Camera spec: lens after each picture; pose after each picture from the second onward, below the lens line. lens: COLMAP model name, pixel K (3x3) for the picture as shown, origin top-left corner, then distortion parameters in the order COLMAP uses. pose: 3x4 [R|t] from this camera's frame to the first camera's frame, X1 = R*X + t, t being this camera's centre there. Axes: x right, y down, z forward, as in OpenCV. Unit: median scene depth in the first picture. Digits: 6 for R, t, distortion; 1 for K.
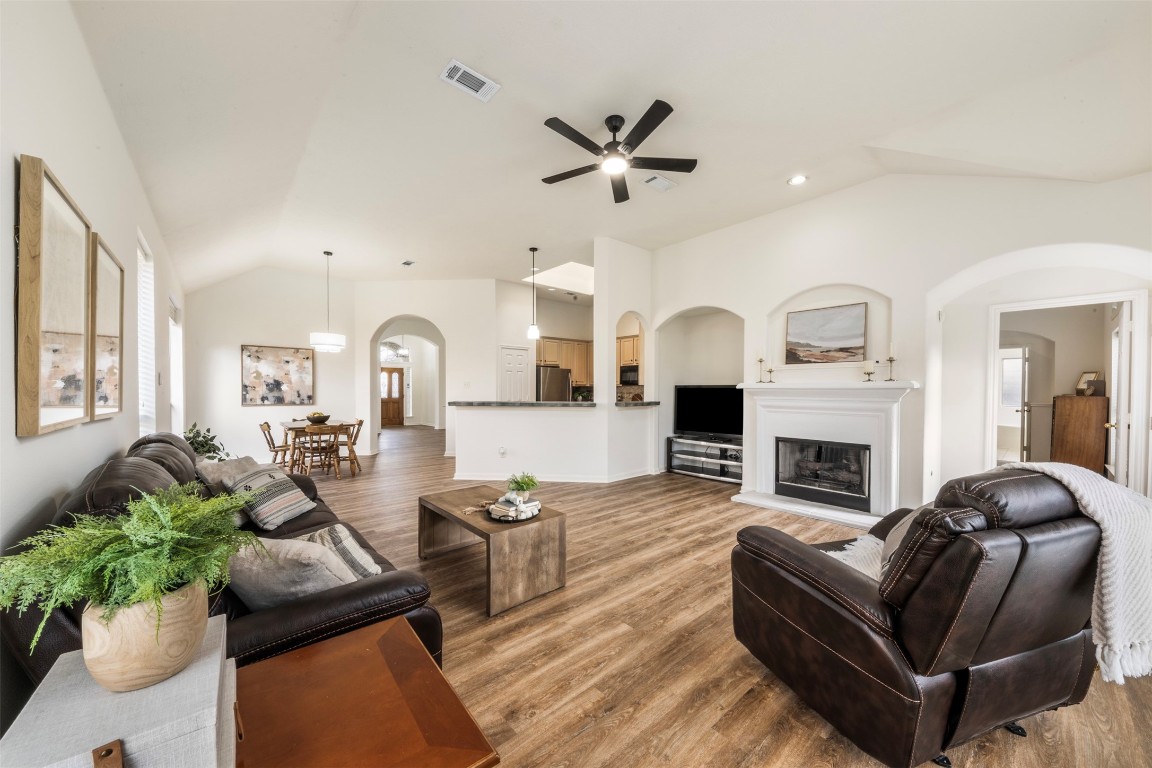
lens RADIAL K [[407.6, 0, 572.7], [0, 407.6, 392.7], [0, 0, 1]] dist [-0.003409, -0.000750]
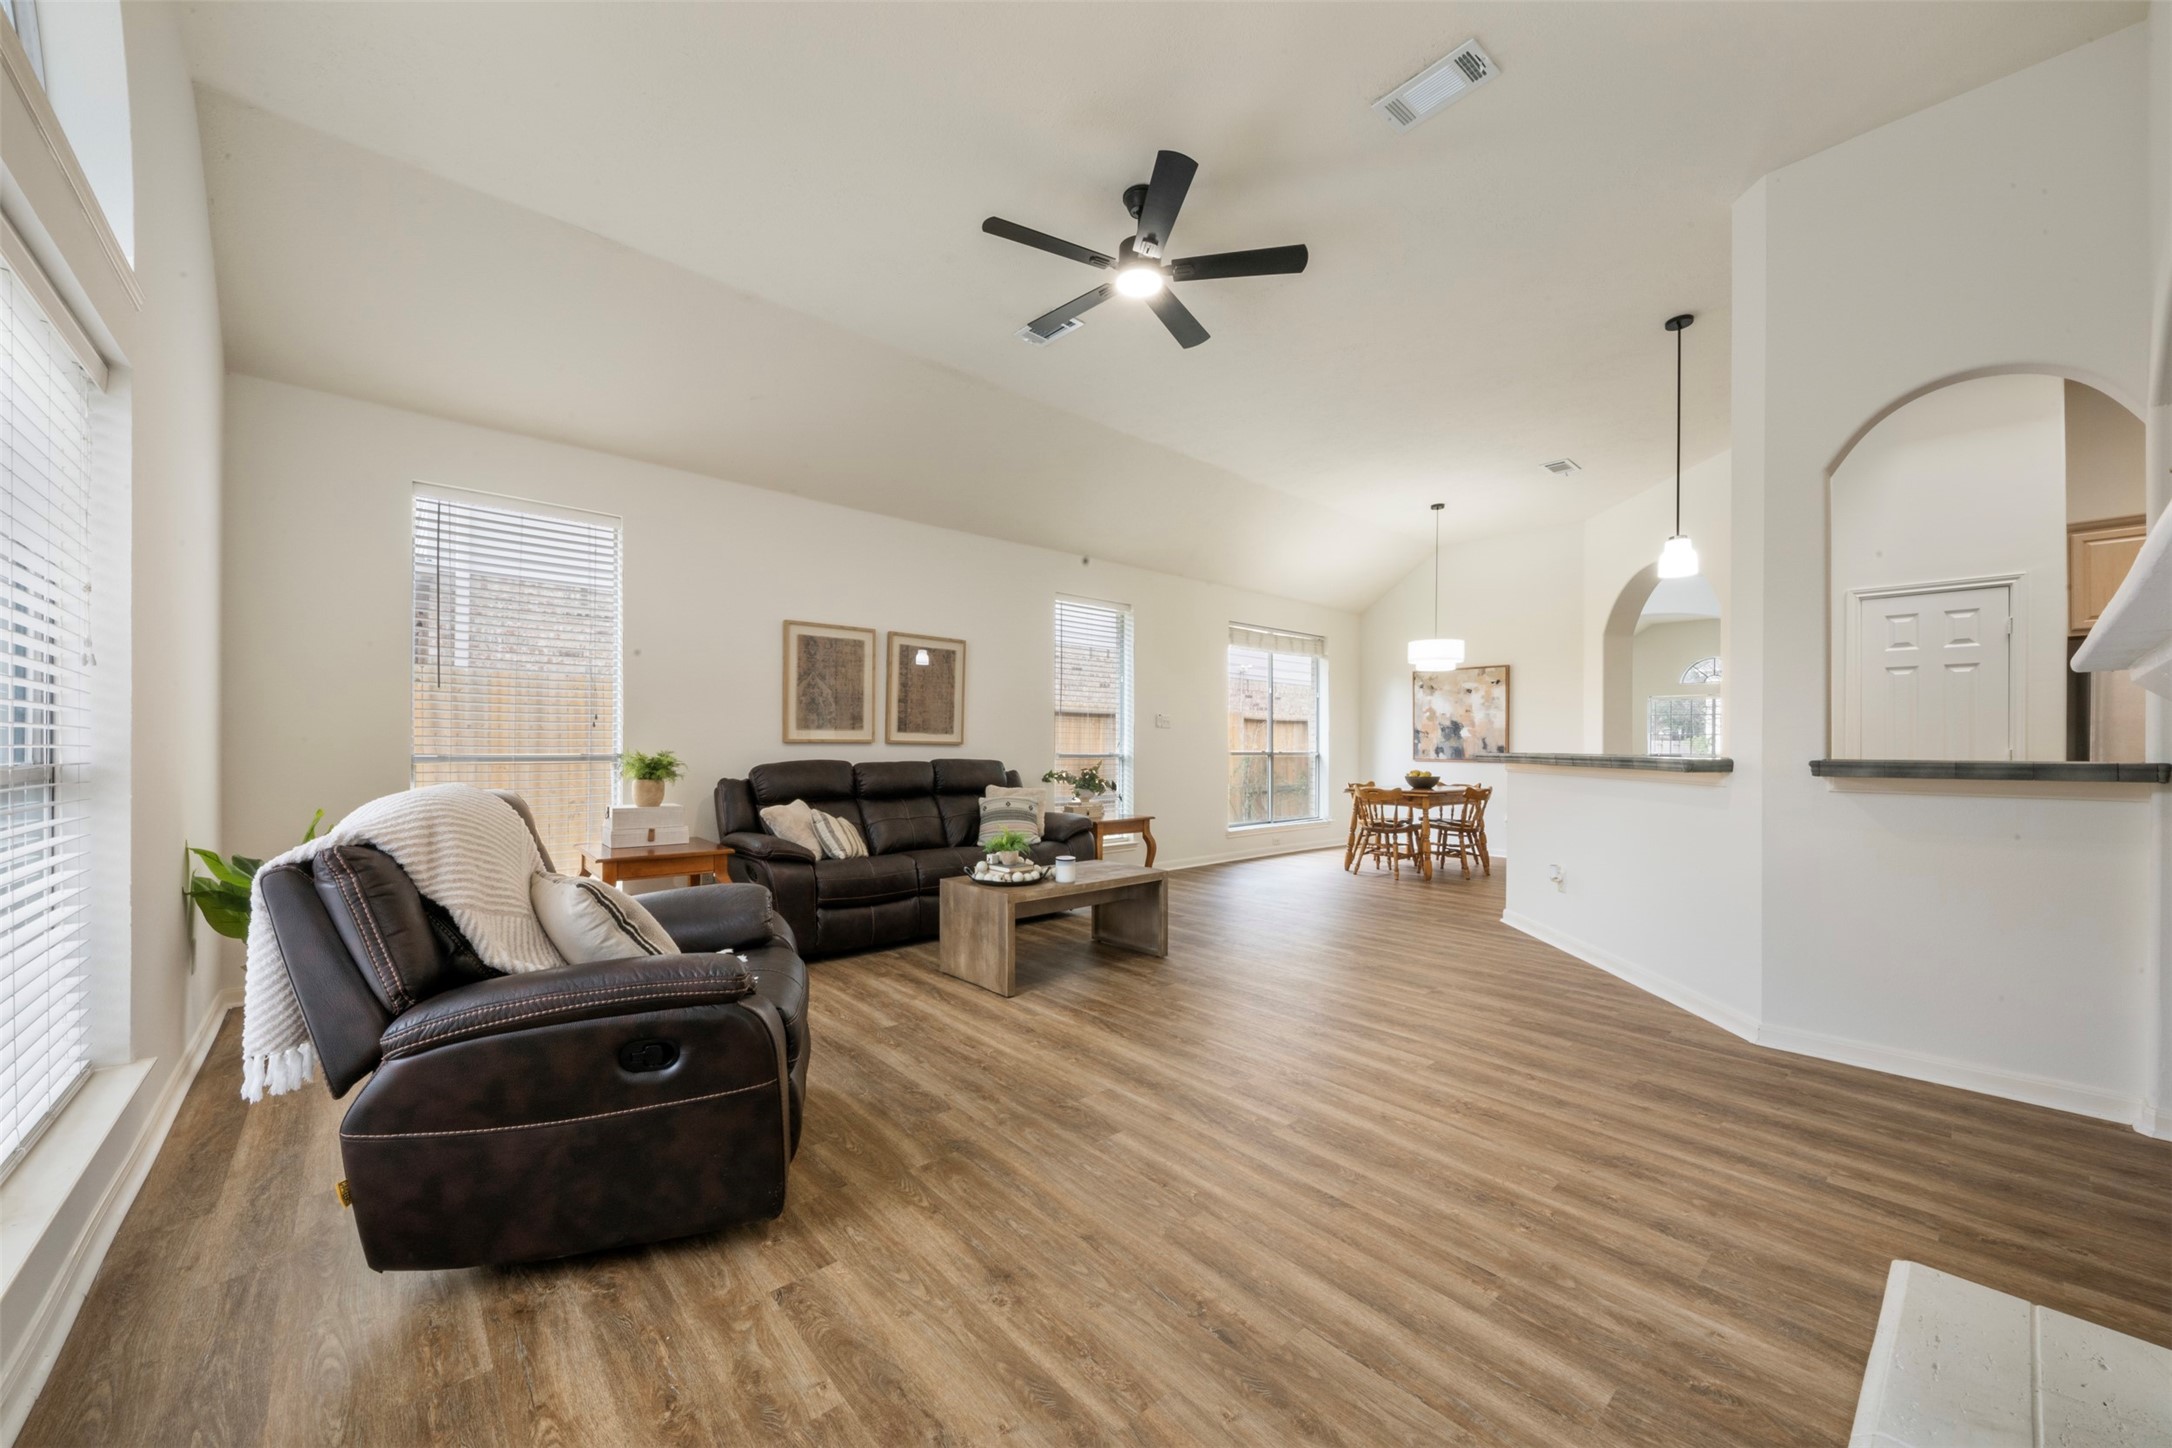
lens RADIAL K [[799.7, 0, 1079.2], [0, 799.7, 740.0], [0, 0, 1]] dist [-0.000677, -0.000090]
pose [[0.007652, -0.009253, -0.999928, 0.753931], [-0.012881, 0.999873, -0.009351, 0.025752], [0.999888, 0.012951, 0.007532, 0.618987]]
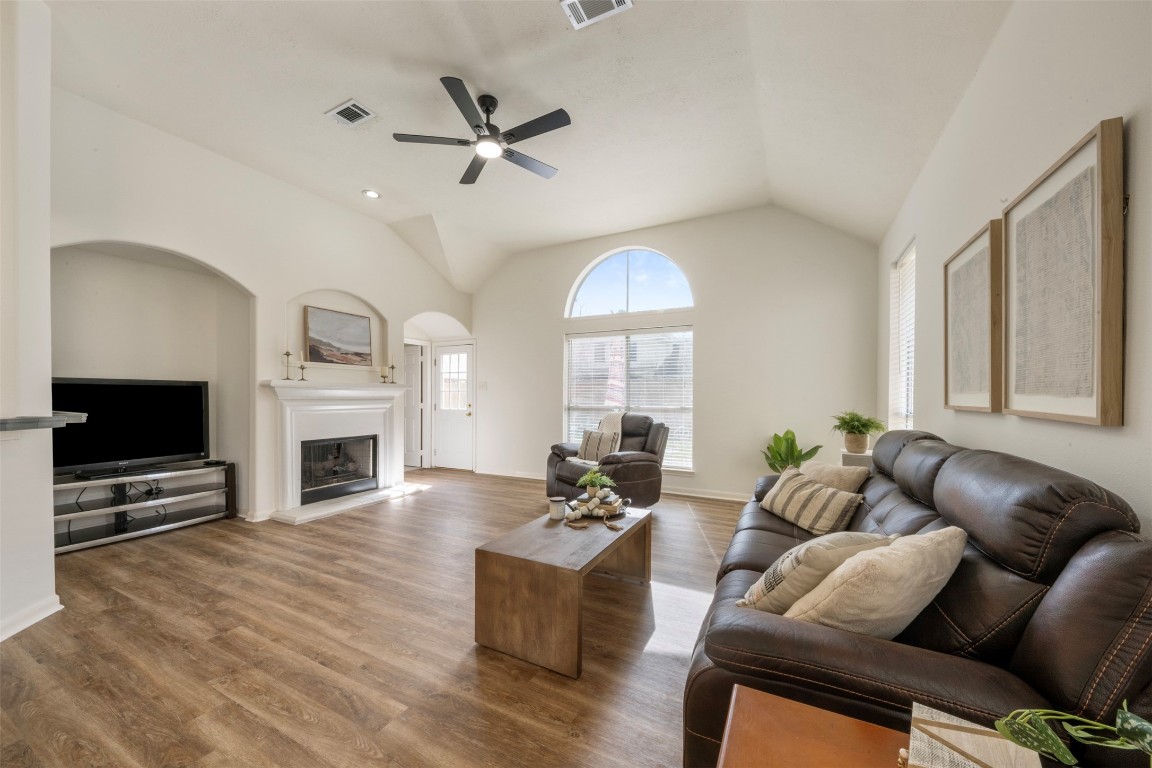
lens RADIAL K [[424.1, 0, 578.9], [0, 424.1, 398.8], [0, 0, 1]] dist [-0.000677, -0.000090]
pose [[-0.378554, -0.010368, 0.925521, -0.599632], [0.003868, 0.999911, 0.012783, 0.004888], [-0.925571, 0.008419, -0.378480, 0.793996]]
